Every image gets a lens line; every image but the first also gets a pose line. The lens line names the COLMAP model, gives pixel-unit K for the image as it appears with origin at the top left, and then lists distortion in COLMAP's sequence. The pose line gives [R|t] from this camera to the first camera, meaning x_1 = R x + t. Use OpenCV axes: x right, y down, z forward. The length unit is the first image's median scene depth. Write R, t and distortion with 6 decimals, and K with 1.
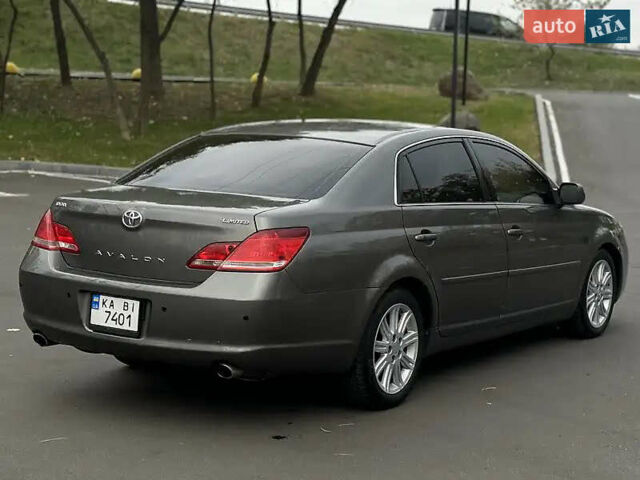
lens RADIAL K [[1318.7, 0, 332.4], [0, 1318.7, 240.5], [0, 0, 1]] dist [0.126558, 0.151067]
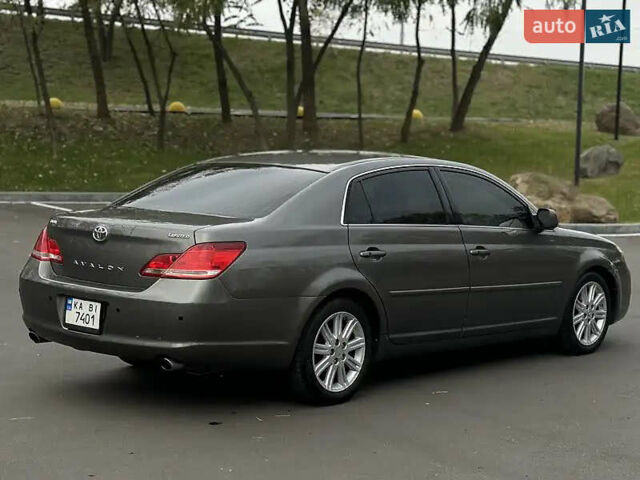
lens RADIAL K [[1318.7, 0, 332.4], [0, 1318.7, 240.5], [0, 0, 1]] dist [0.126558, 0.151067]
pose [[0.989002, 0.009331, -0.147609, 0.206588], [-0.013381, 0.999560, -0.026466, 0.016625], [0.147297, 0.028151, 0.988692, -0.117487]]
